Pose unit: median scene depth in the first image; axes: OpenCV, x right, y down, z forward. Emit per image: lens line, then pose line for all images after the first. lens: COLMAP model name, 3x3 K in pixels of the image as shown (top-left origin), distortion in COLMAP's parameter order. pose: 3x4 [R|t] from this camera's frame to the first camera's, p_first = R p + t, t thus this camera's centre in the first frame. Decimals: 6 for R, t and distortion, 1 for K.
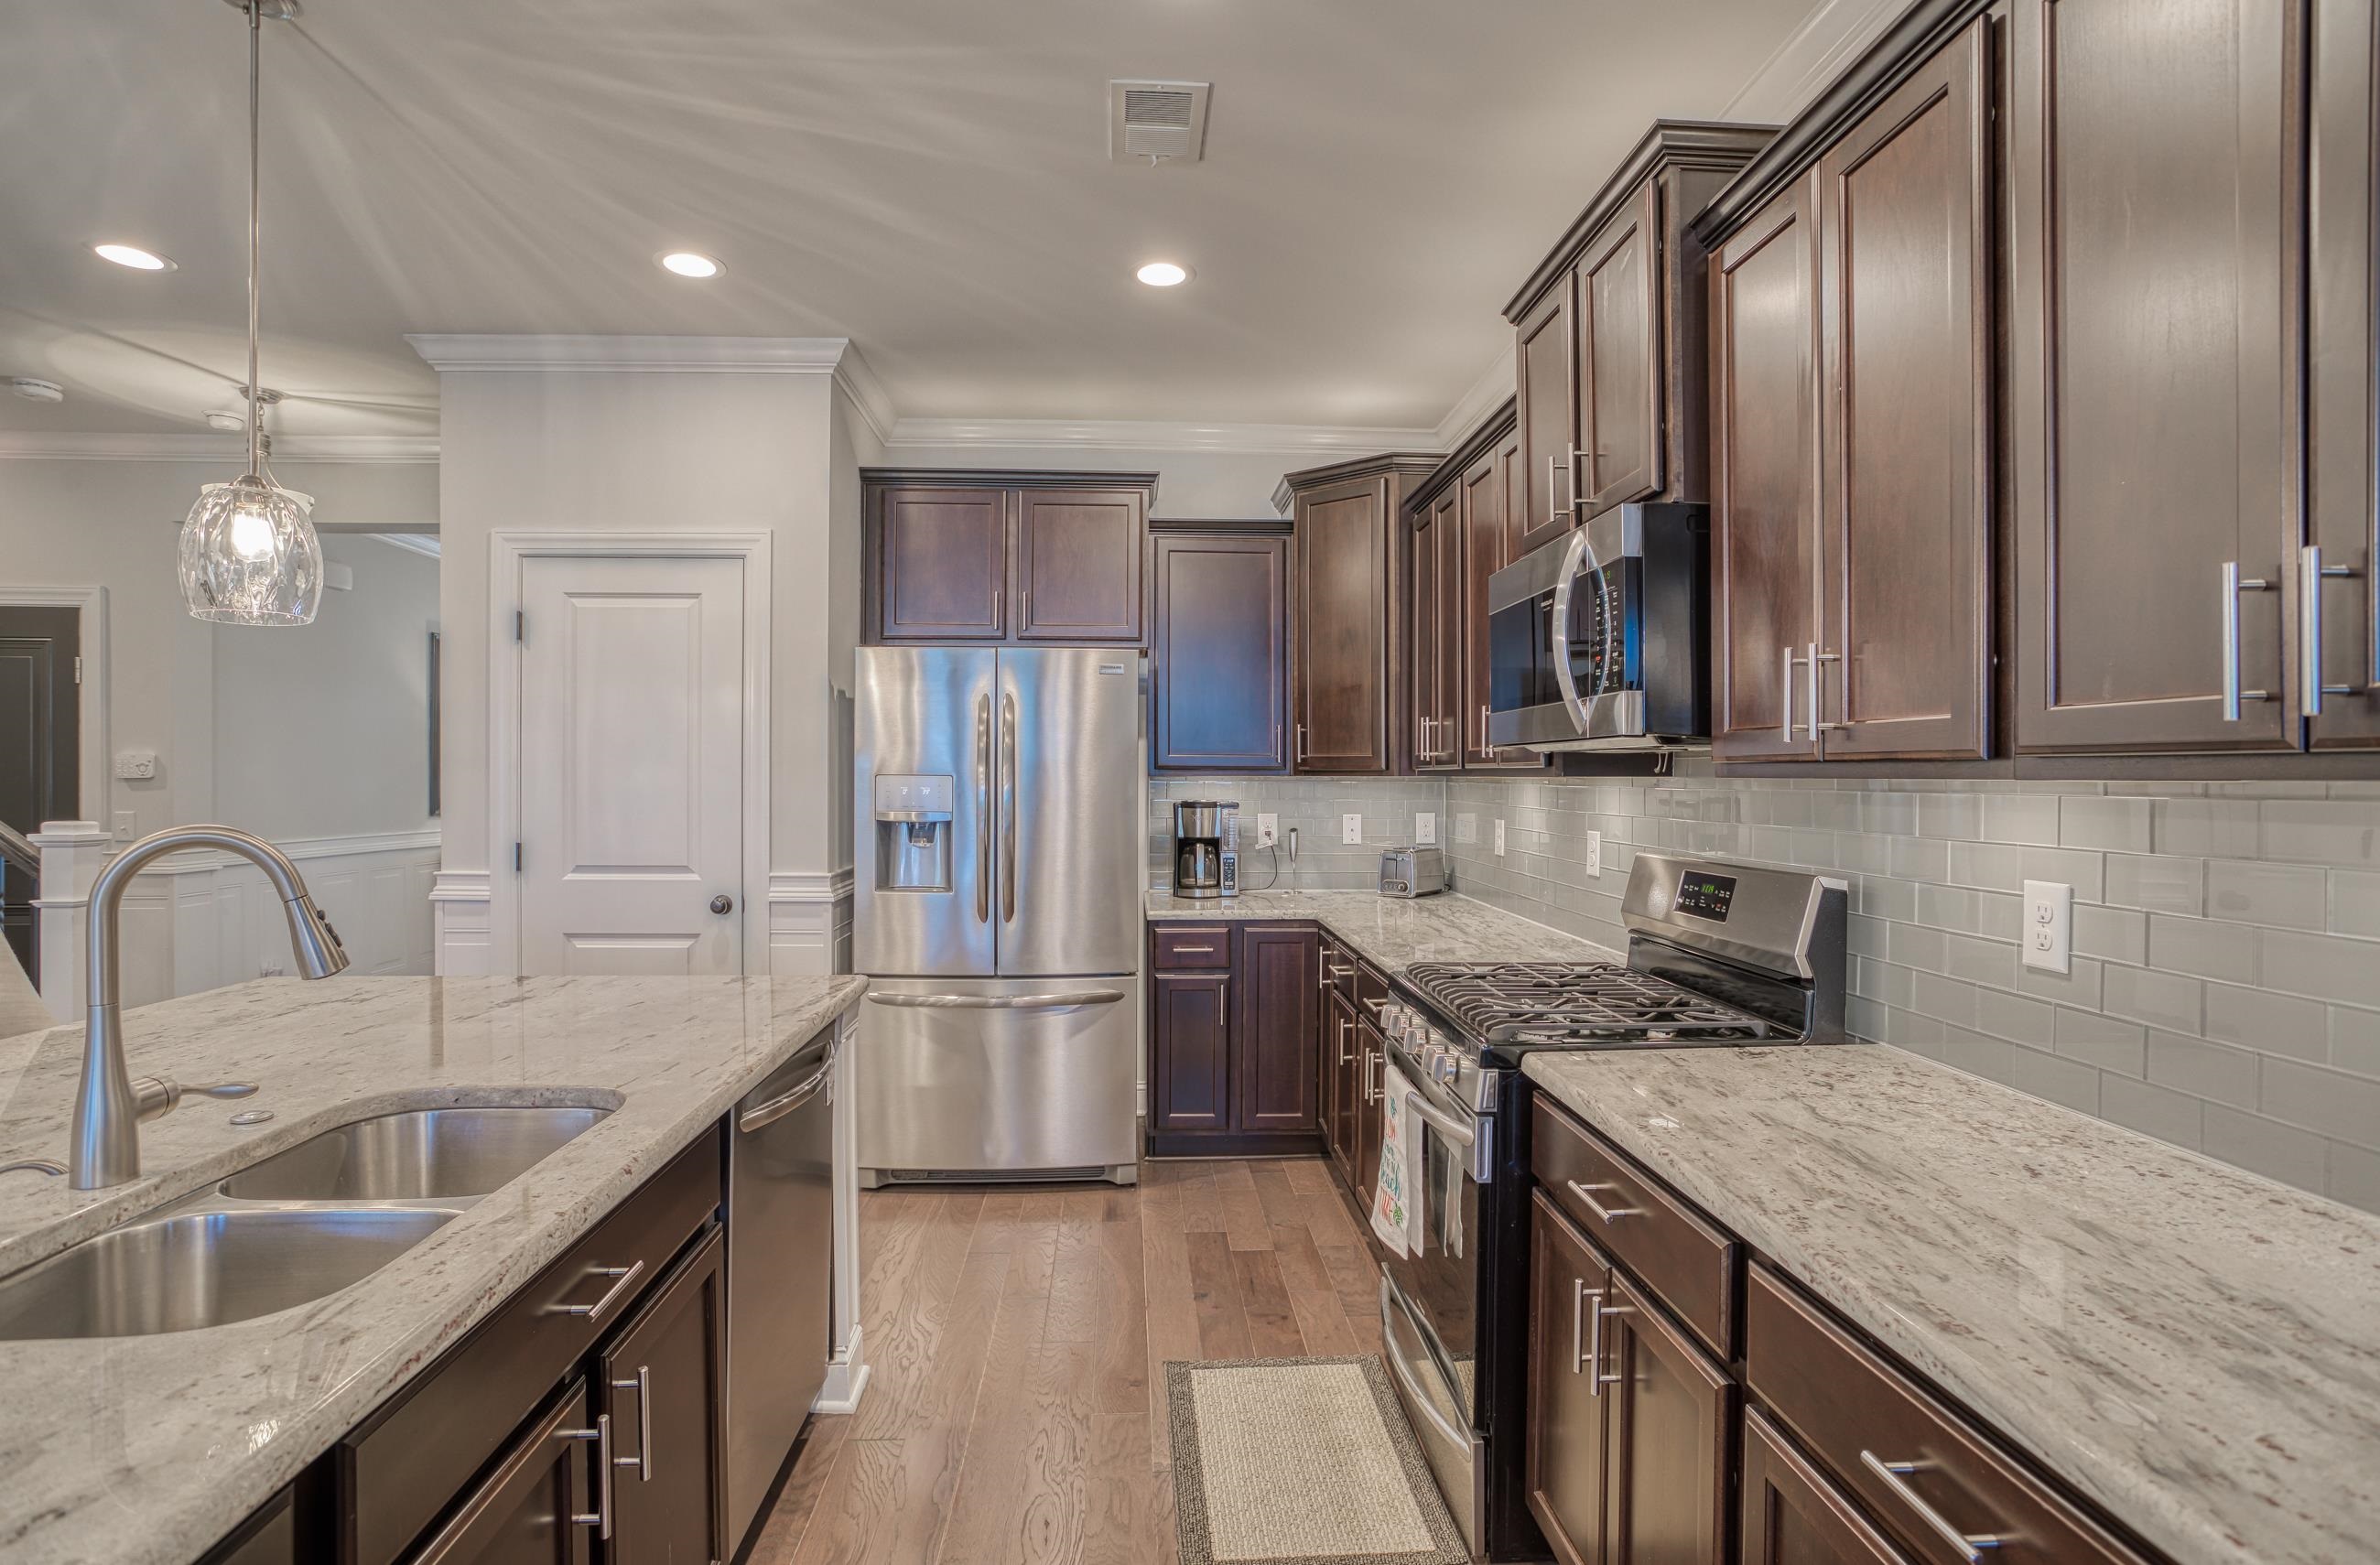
lens RADIAL K [[1168.8, 0, 1190.0], [0, 1168.8, 782.5], [0, 0, 1]] dist [-0.064791, 0.032227]
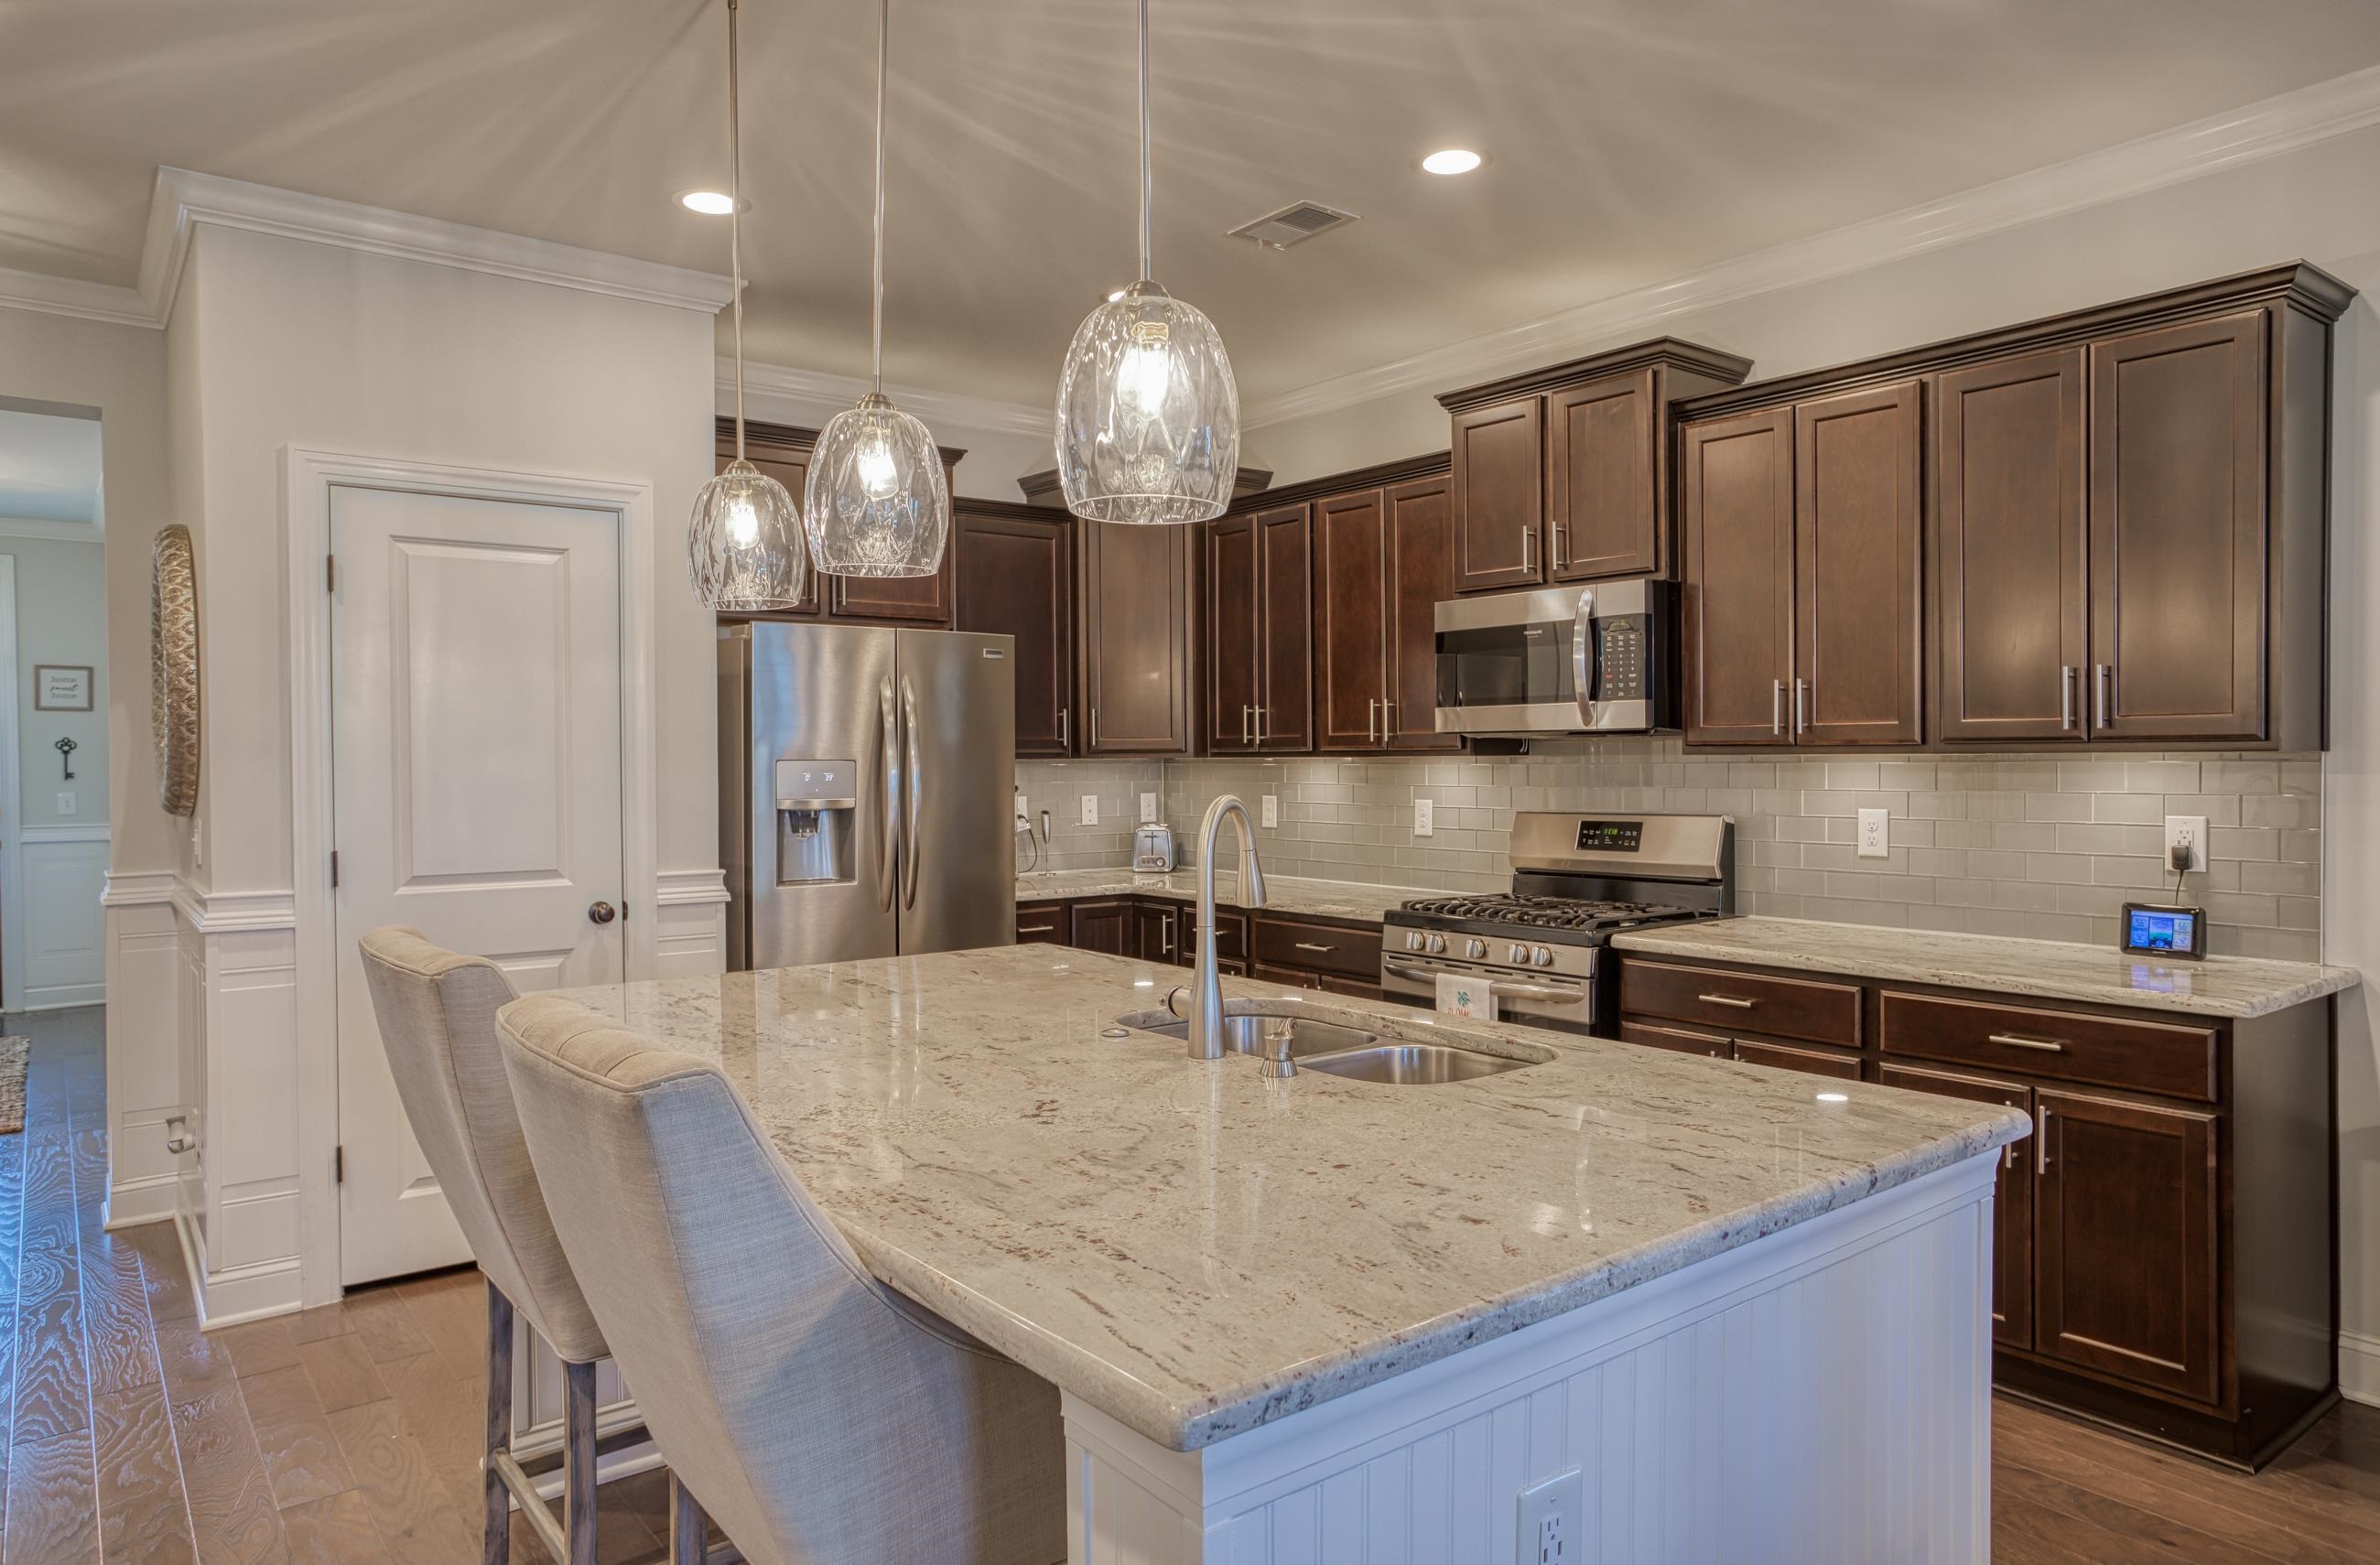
lens RADIAL K [[1489.0, 0, 1190.0], [0, 1489.0, 782.5], [0, 0, 1]] dist [-0.048444, 0.061256]
pose [[0.826156, -0.017492, 0.563170, -0.663181], [0.011895, 0.999837, 0.013605, -0.001086], [-0.563316, -0.004541, 0.826229, -0.159741]]
